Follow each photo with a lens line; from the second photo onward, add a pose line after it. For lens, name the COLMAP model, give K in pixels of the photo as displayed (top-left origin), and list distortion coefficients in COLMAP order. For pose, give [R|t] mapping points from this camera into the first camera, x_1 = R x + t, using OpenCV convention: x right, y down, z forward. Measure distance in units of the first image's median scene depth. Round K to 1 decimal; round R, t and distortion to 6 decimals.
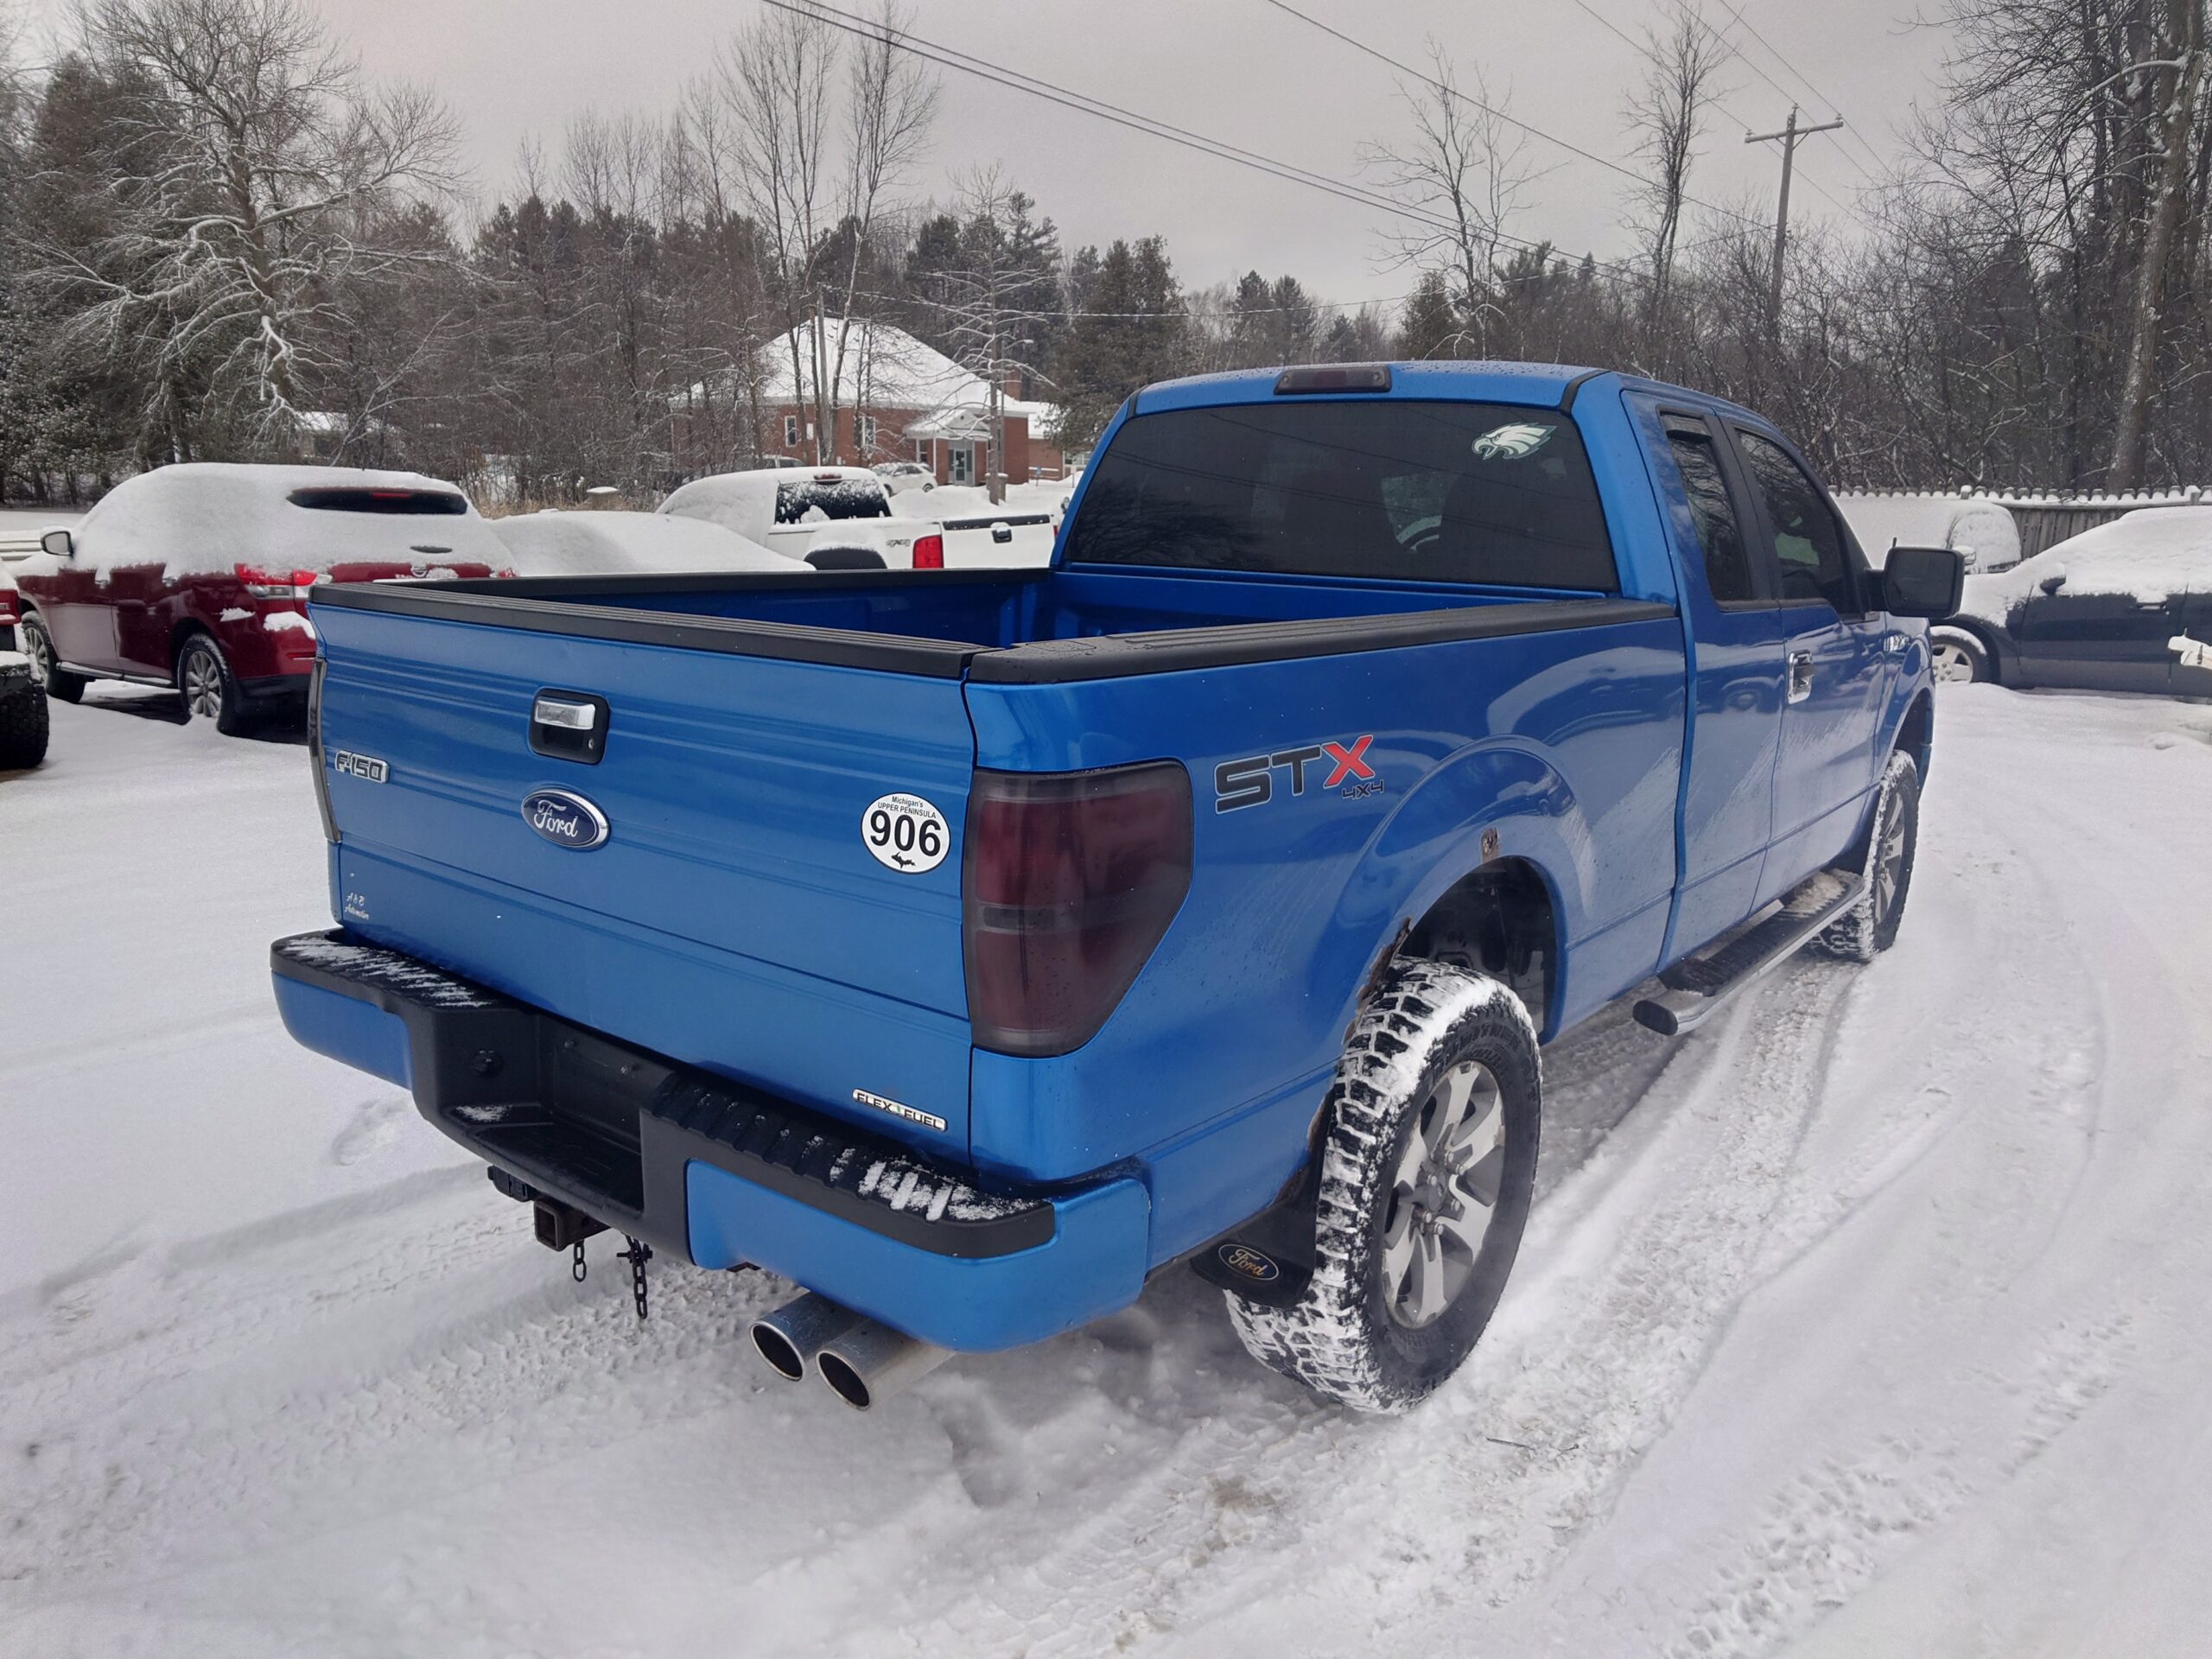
lens RADIAL K [[1528.8, 0, 1106.0], [0, 1528.8, 829.5], [0, 0, 1]] dist [0.006331, -0.002660]
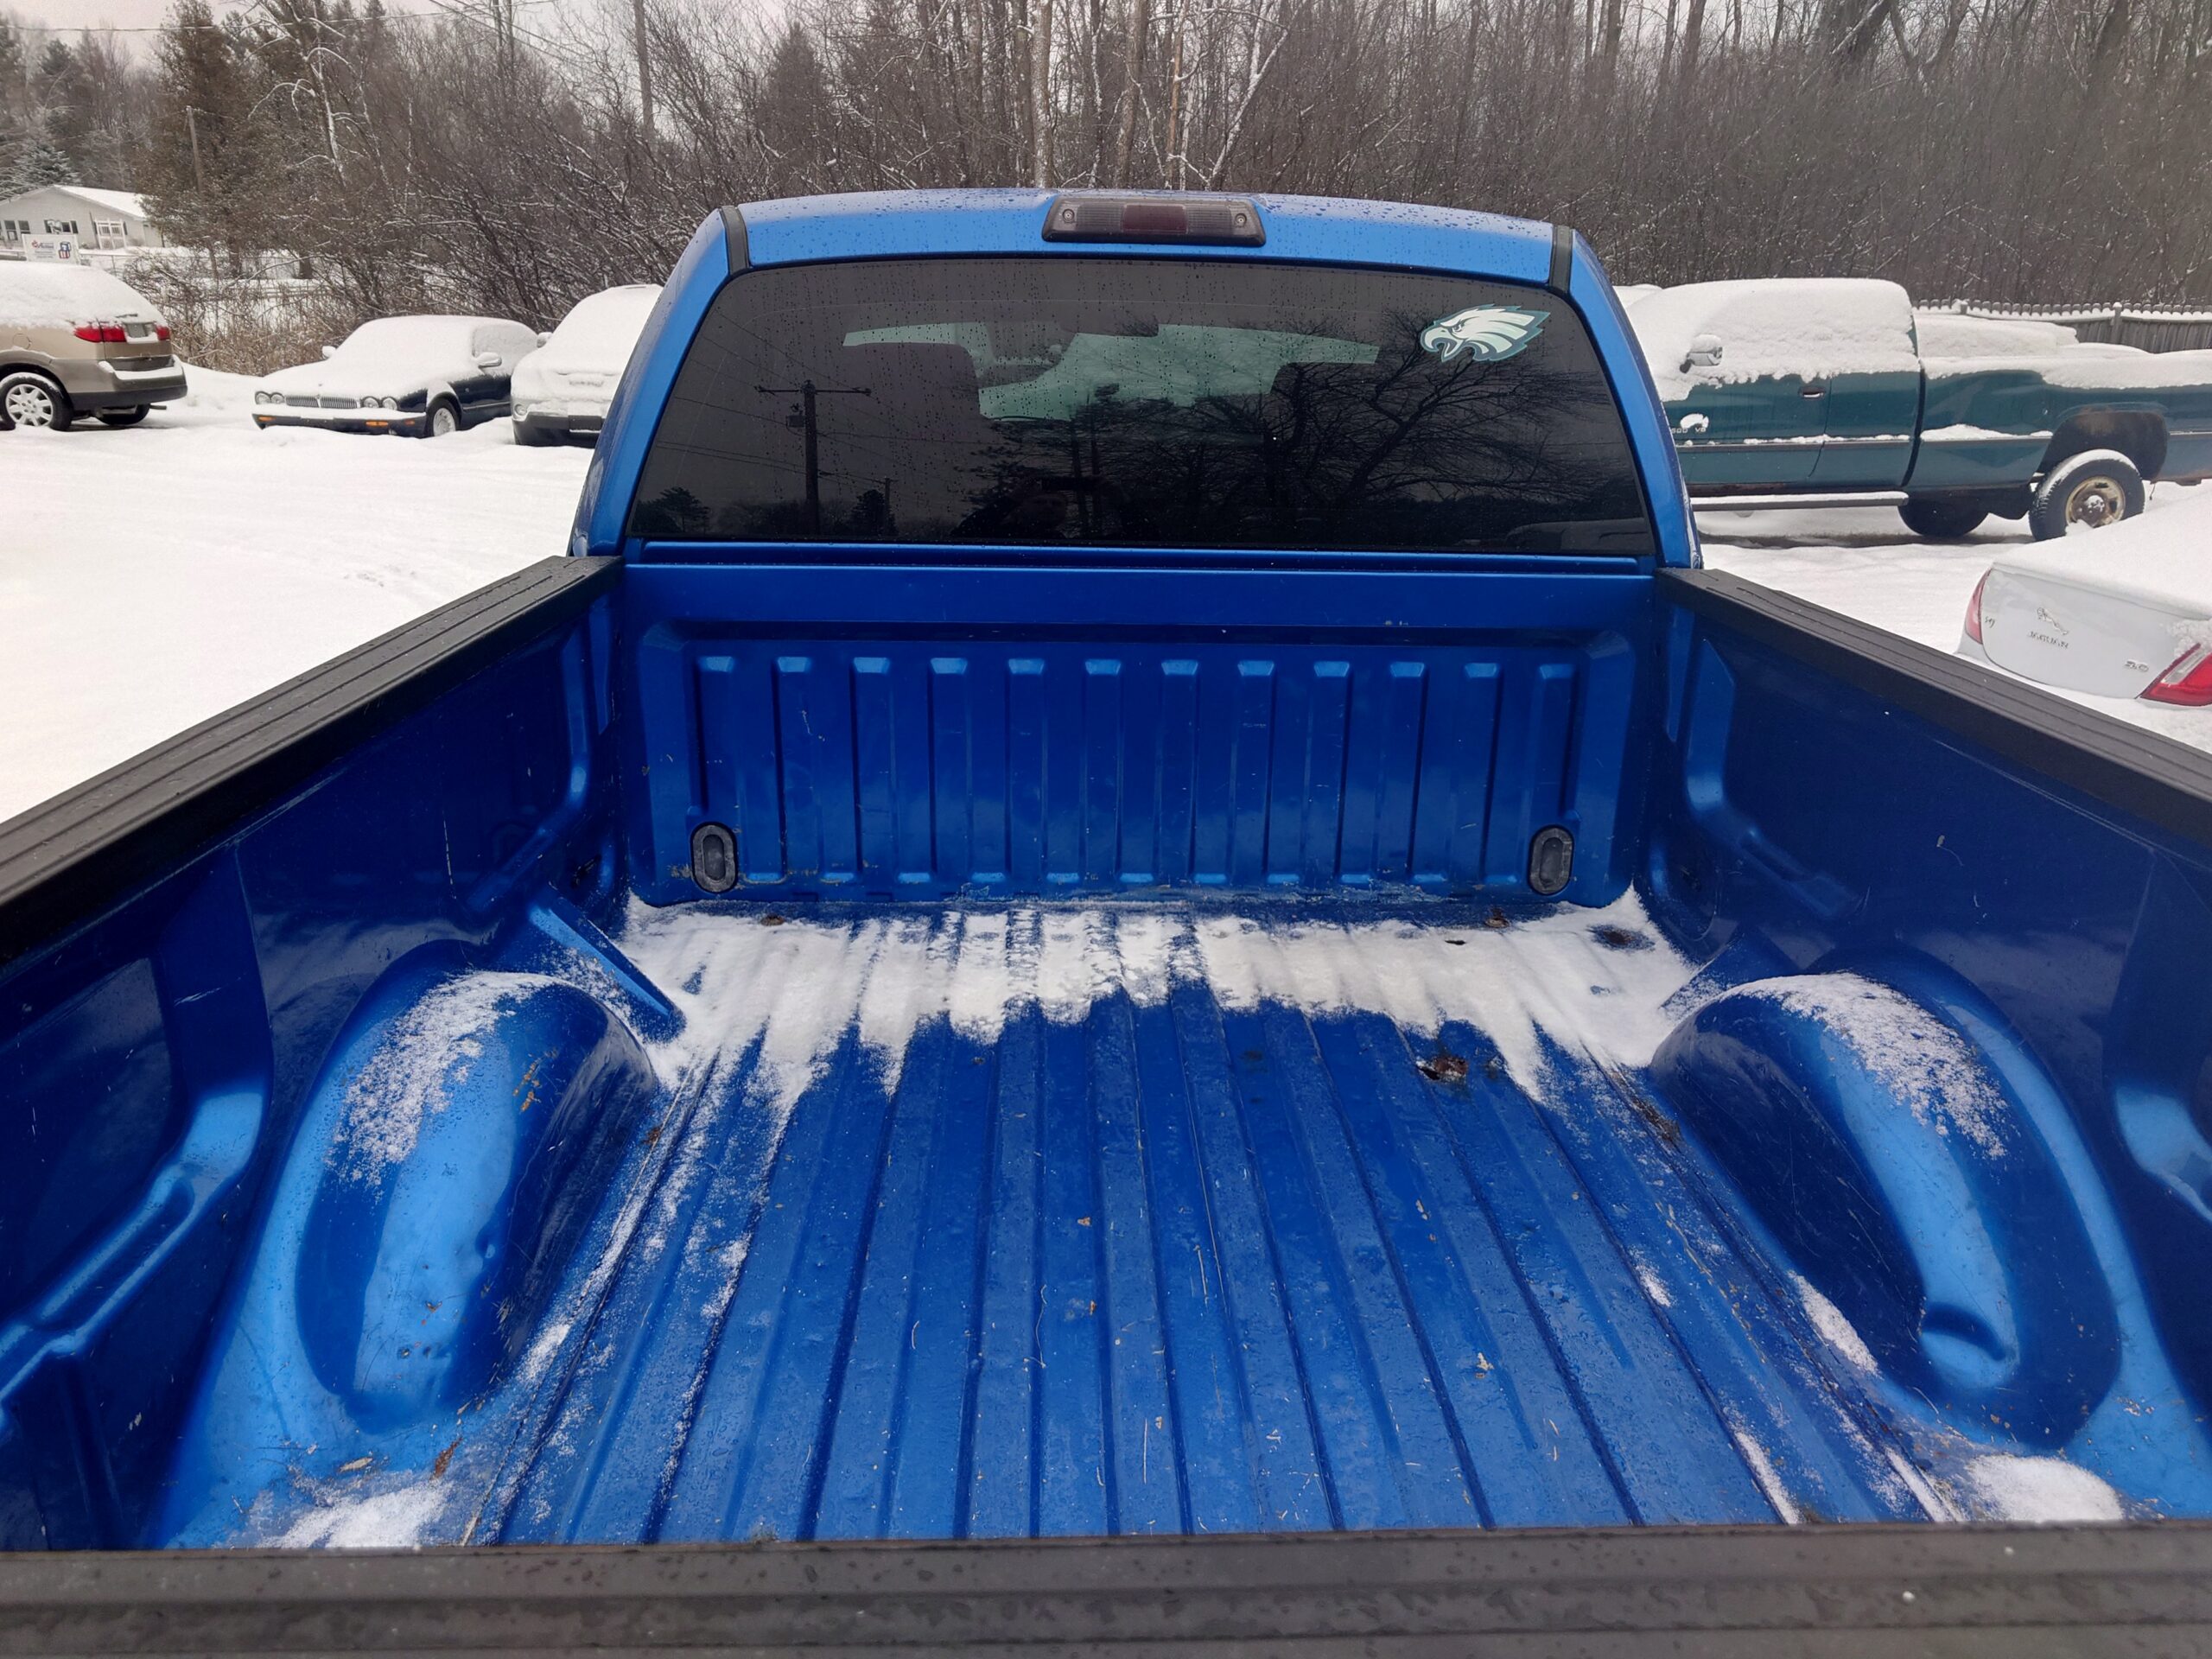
lens RADIAL K [[1528.8, 0, 1106.0], [0, 1528.8, 829.5], [0, 0, 1]] dist [0.006331, -0.002660]
pose [[0.762848, -0.217879, 0.608763, -0.306419], [0.135507, 0.974479, 0.178964, -0.183948], [-0.632219, -0.054031, 0.772903, 0.575817]]
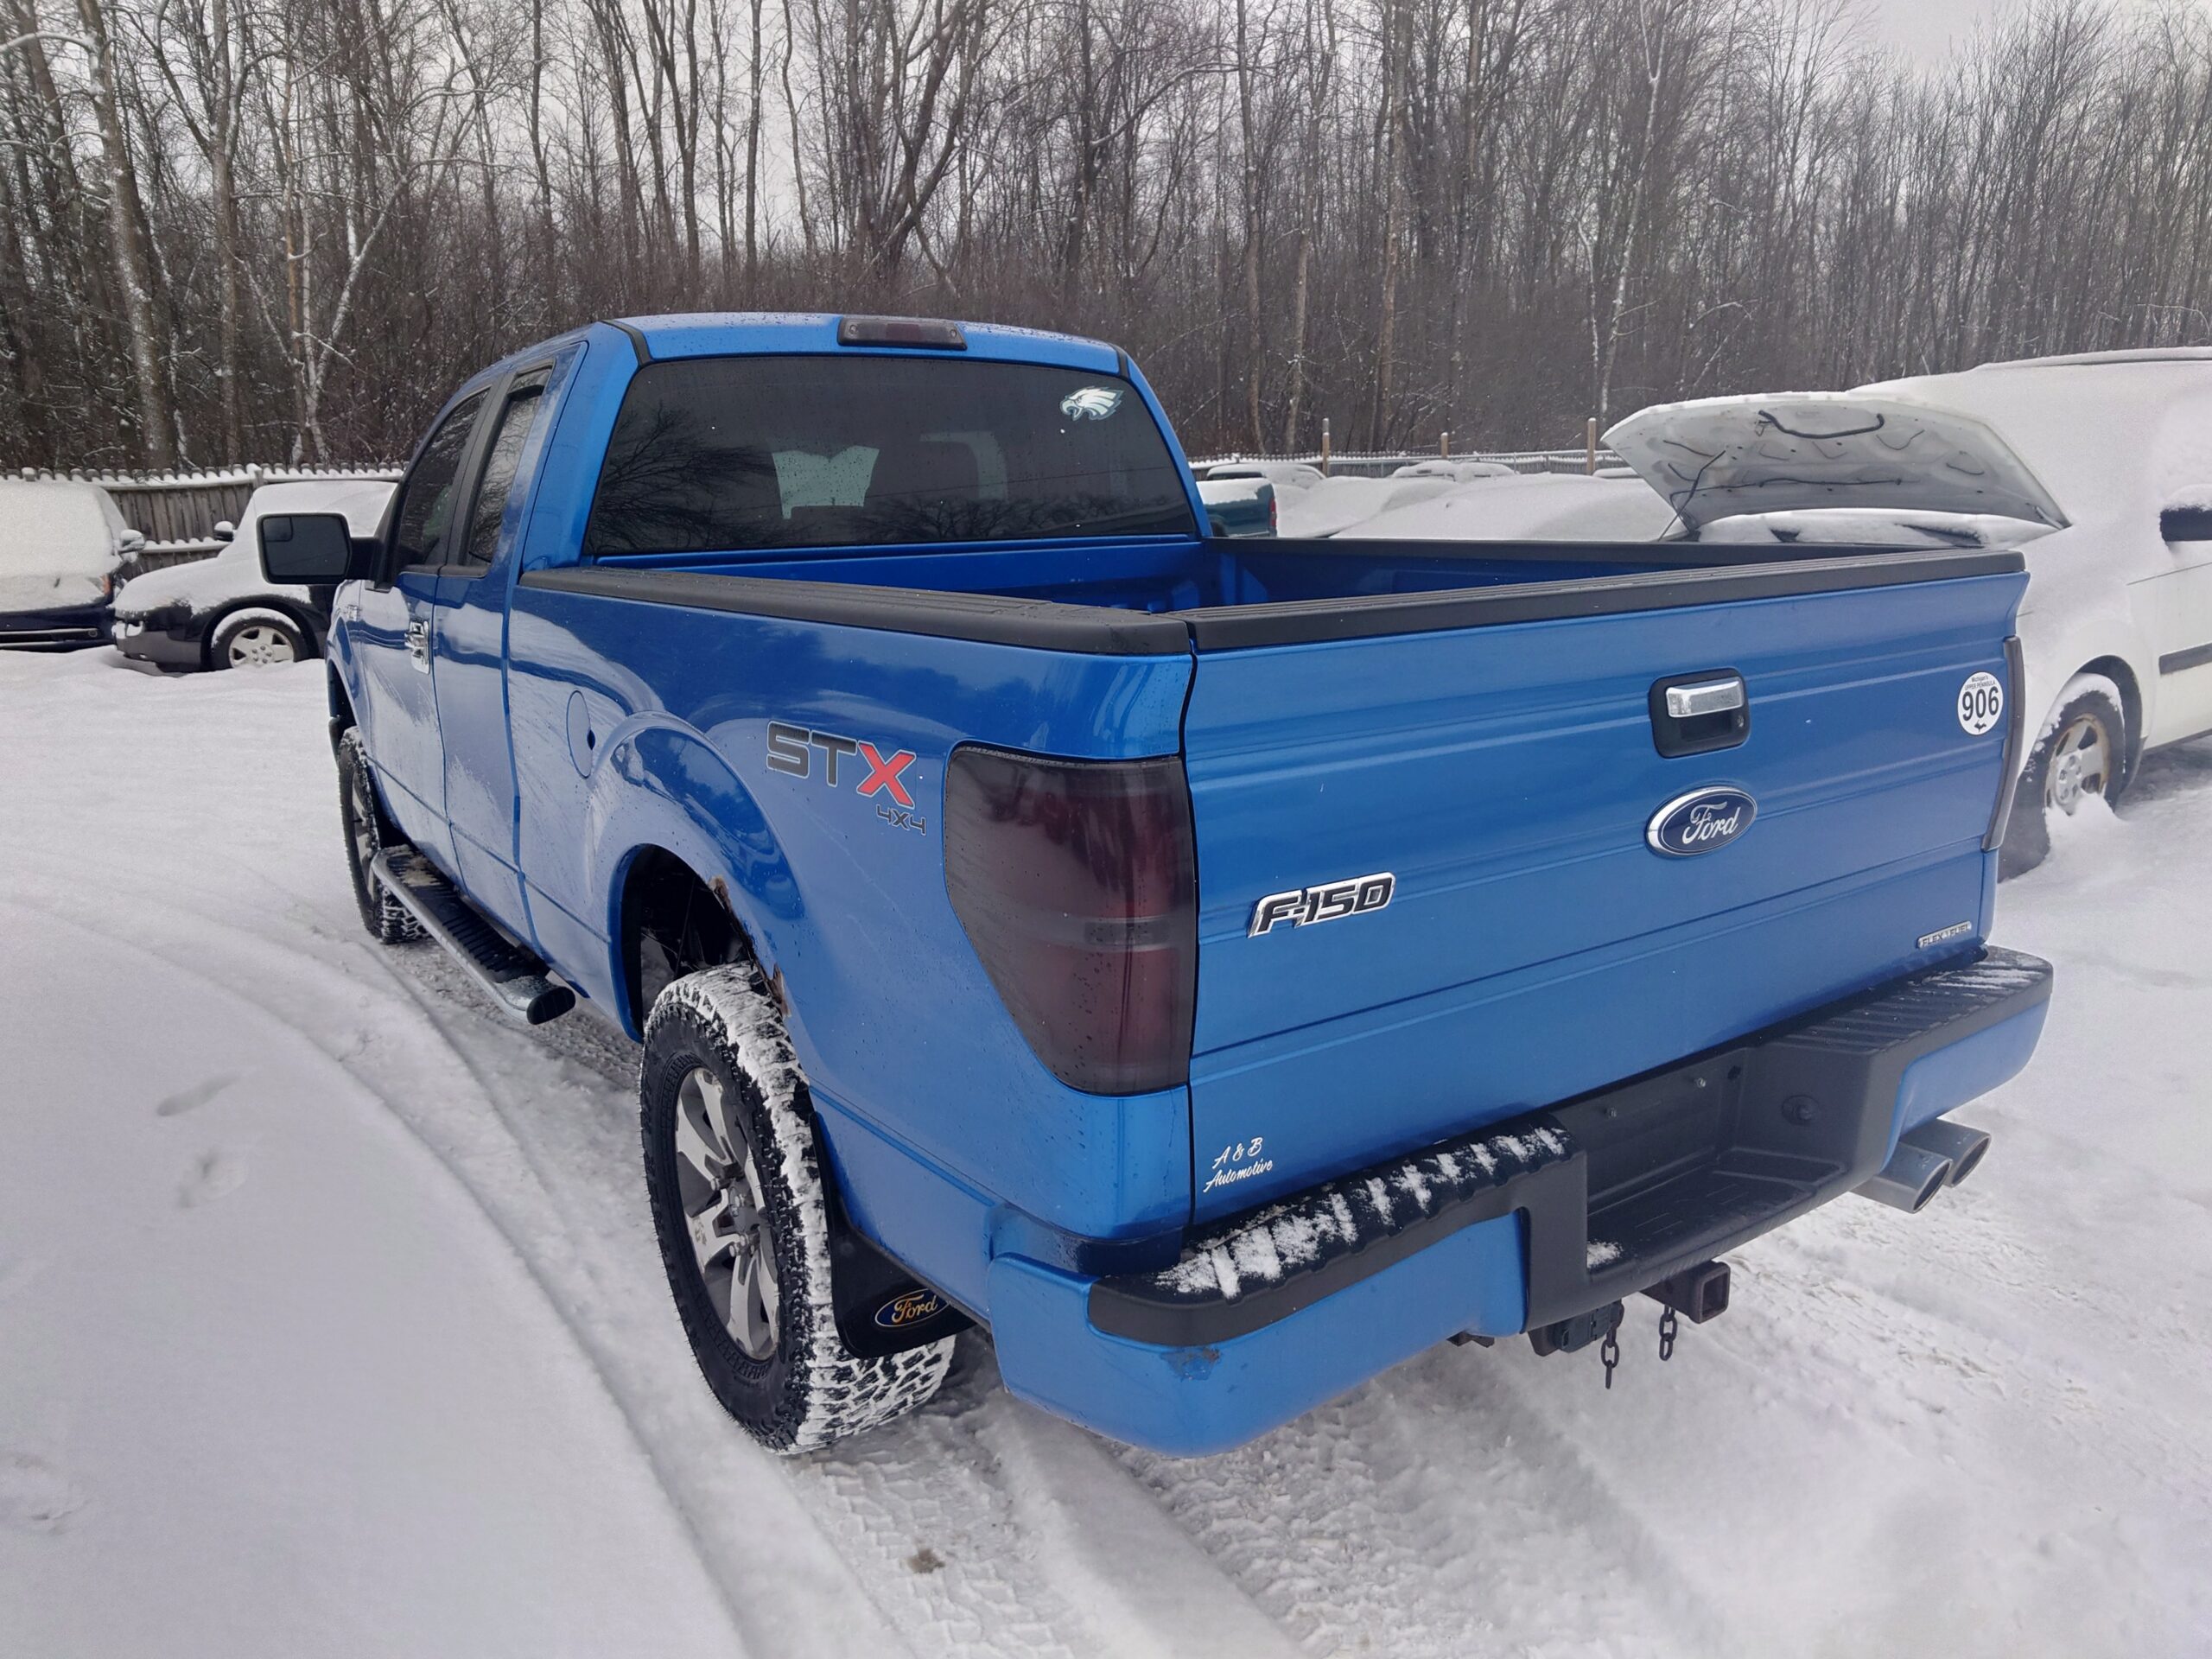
lens RADIAL K [[1552.5, 0, 1106.0], [0, 1552.5, 829.5], [0, 0, 1]] dist [-0.005902, -0.003761]
pose [[0.293131, -0.232997, 0.927247, -0.819875], [0.226227, 0.959212, 0.169511, -0.146836], [-0.928921, 0.160080, 0.333885, 0.665610]]
